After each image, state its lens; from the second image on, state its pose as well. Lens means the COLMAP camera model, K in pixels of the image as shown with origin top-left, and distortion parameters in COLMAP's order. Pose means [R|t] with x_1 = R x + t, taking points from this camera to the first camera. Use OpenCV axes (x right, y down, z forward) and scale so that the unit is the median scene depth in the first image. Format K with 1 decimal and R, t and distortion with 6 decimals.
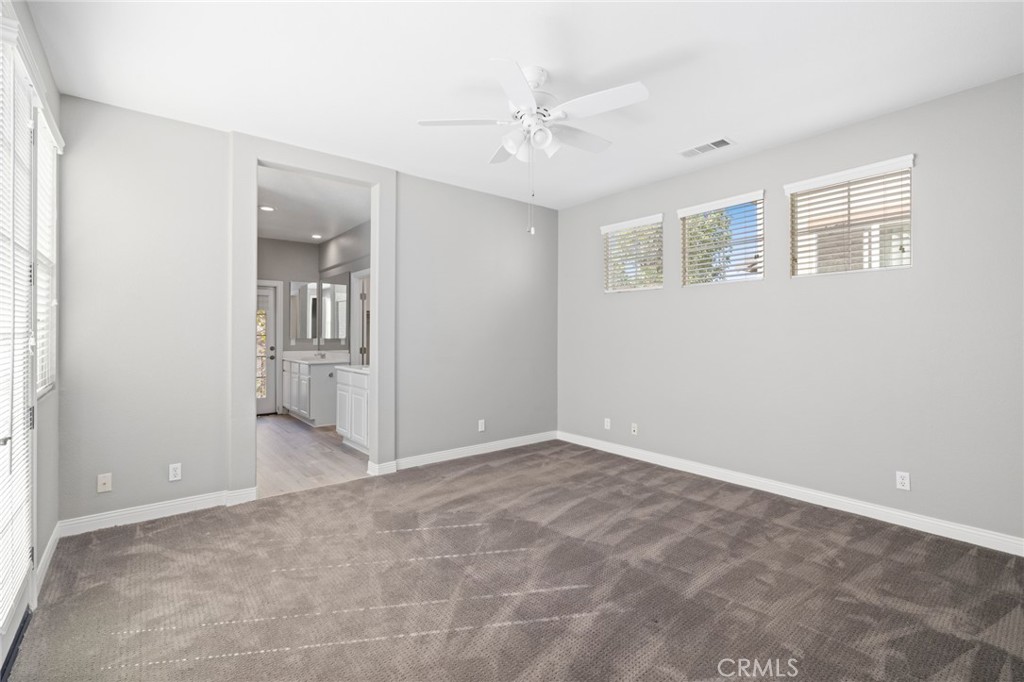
lens RADIAL K [[457.6, 0, 503.4], [0, 457.6, 336.6], [0, 0, 1]] dist [-0.003111, 0.000596]
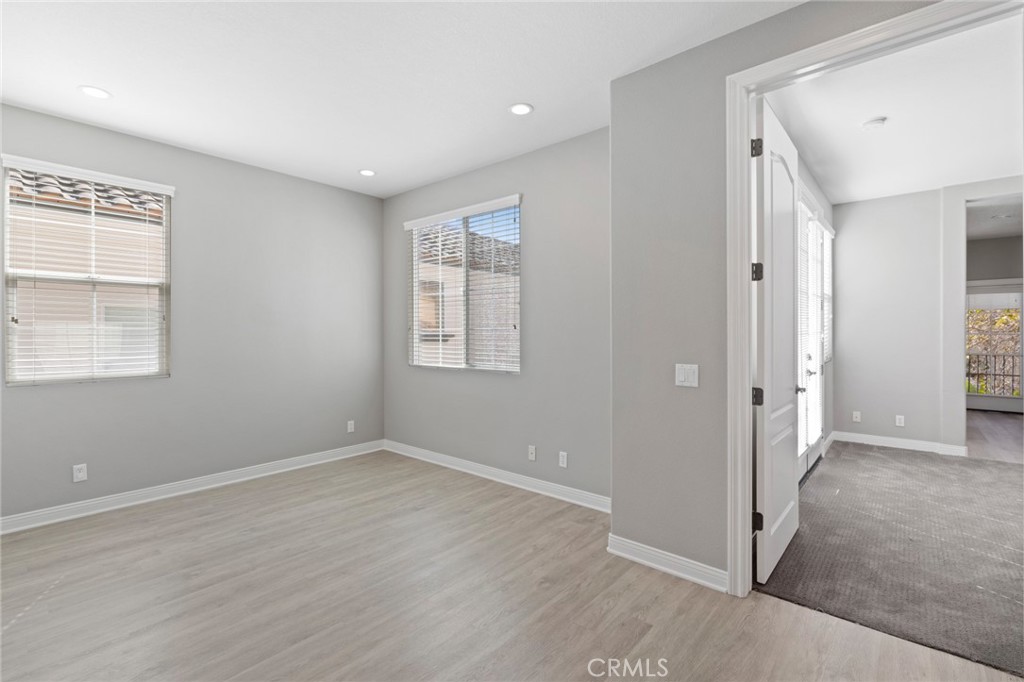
lens RADIAL K [[457.6, 0, 503.4], [0, 457.6, 336.6], [0, 0, 1]] dist [-0.003111, 0.000596]
pose [[0.170667, -0.000750, -0.985329, 0.683518], [0.003954, 0.999992, -0.000076, 0.007346], [0.985321, -0.003883, 0.170668, -0.695180]]
